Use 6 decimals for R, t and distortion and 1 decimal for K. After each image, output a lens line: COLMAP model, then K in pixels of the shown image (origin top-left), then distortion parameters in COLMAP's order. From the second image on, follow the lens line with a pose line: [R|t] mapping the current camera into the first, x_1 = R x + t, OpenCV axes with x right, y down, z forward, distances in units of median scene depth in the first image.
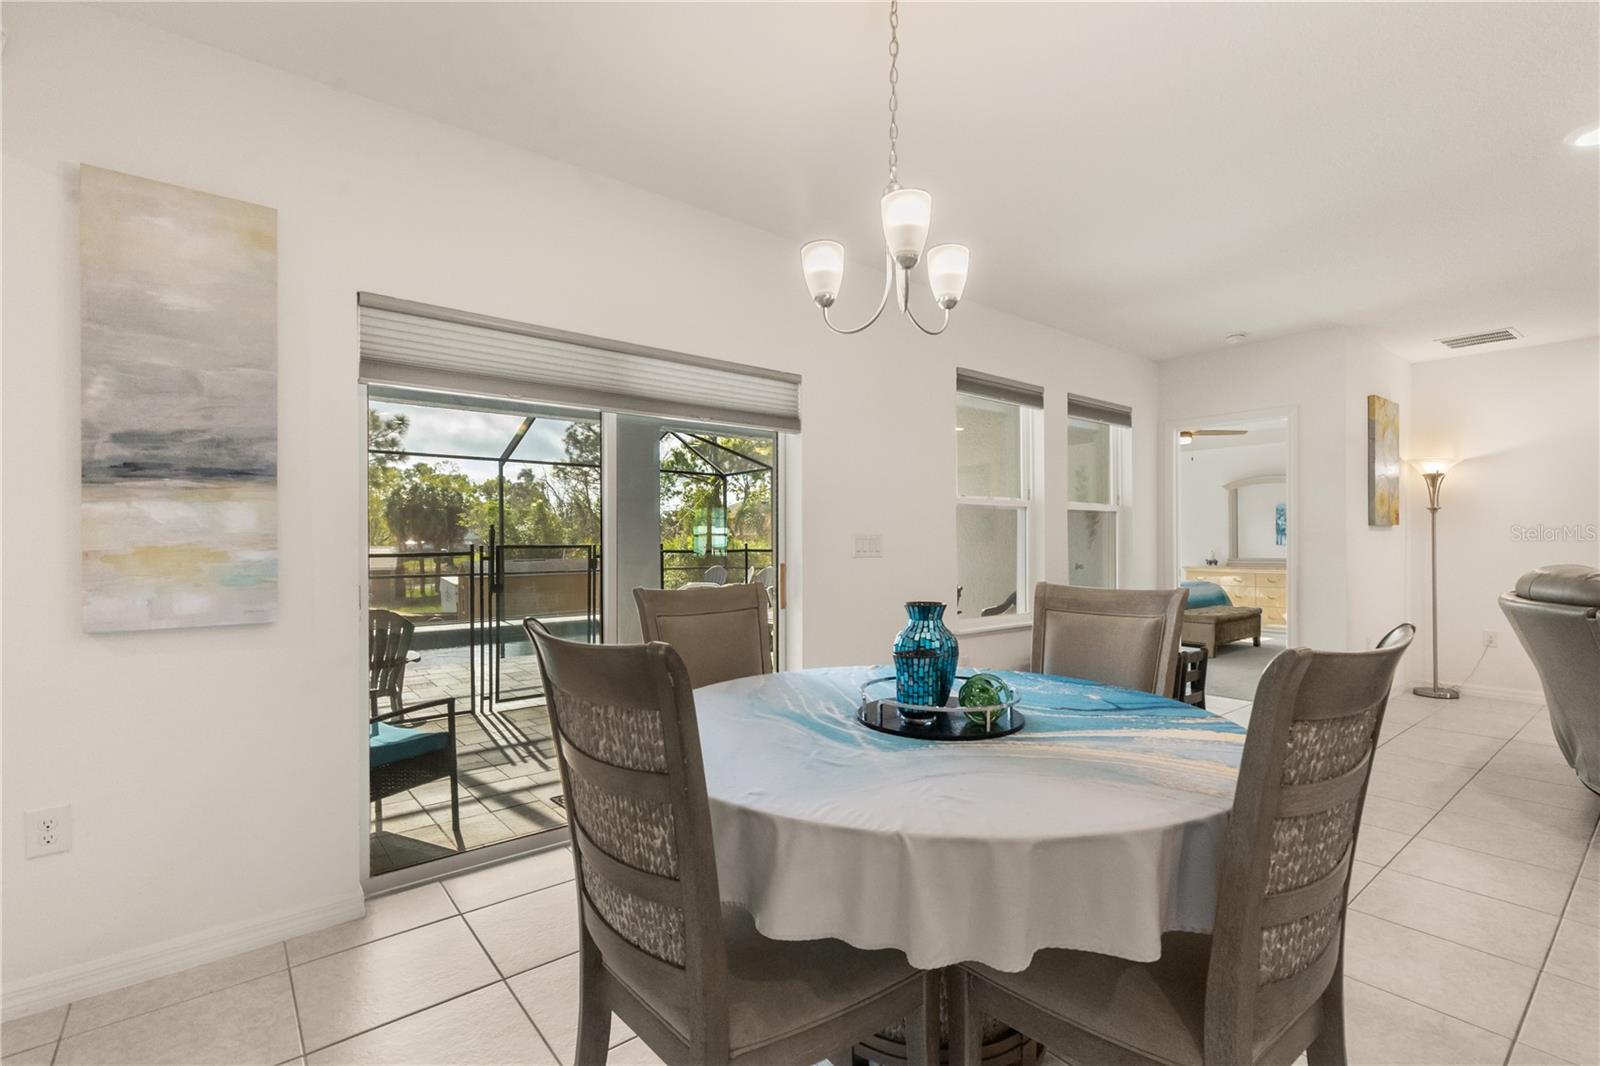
lens RADIAL K [[726.9, 0, 799.9], [0, 726.9, 540.7], [0, 0, 1]] dist [0.004636, -0.001215]
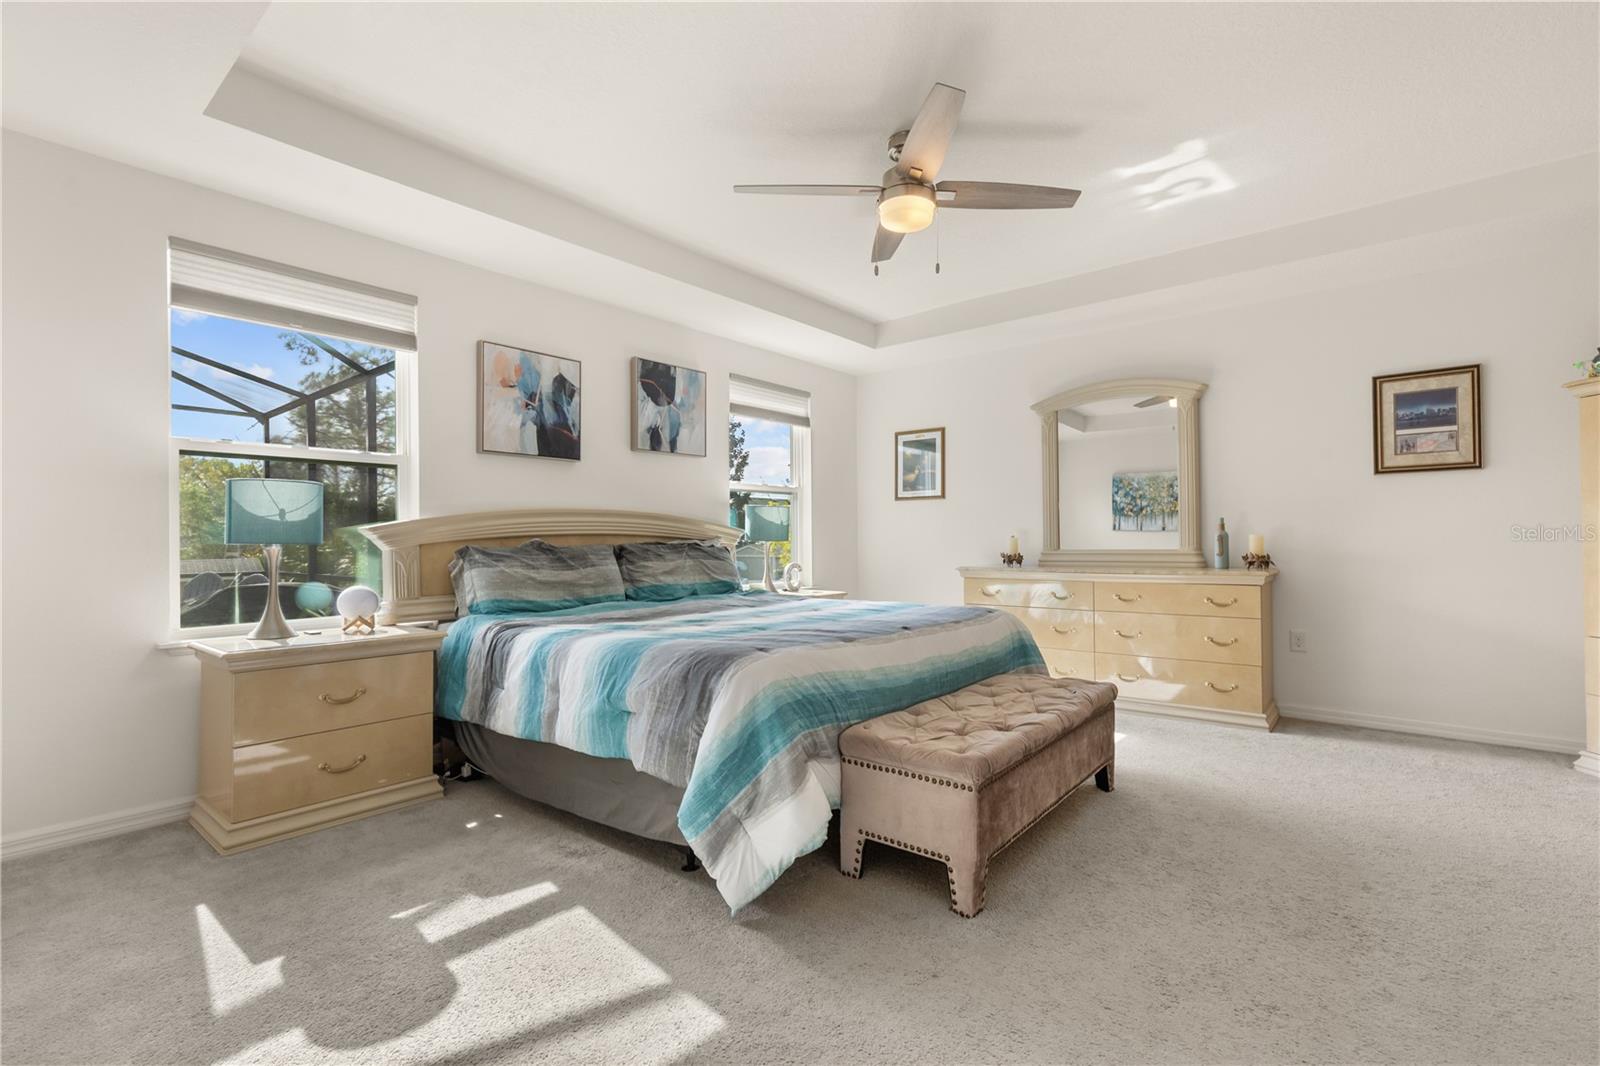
lens RADIAL K [[726.9, 0, 799.8], [0, 726.9, 533.1], [0, 0, 1]] dist [0.004636, -0.001215]
pose [[0.980605, 0.004646, 0.195937, 0.324547], [-0.002981, 0.999957, -0.008795, 0.016786], [-0.195970, 0.008040, 0.980577, 0.537663]]
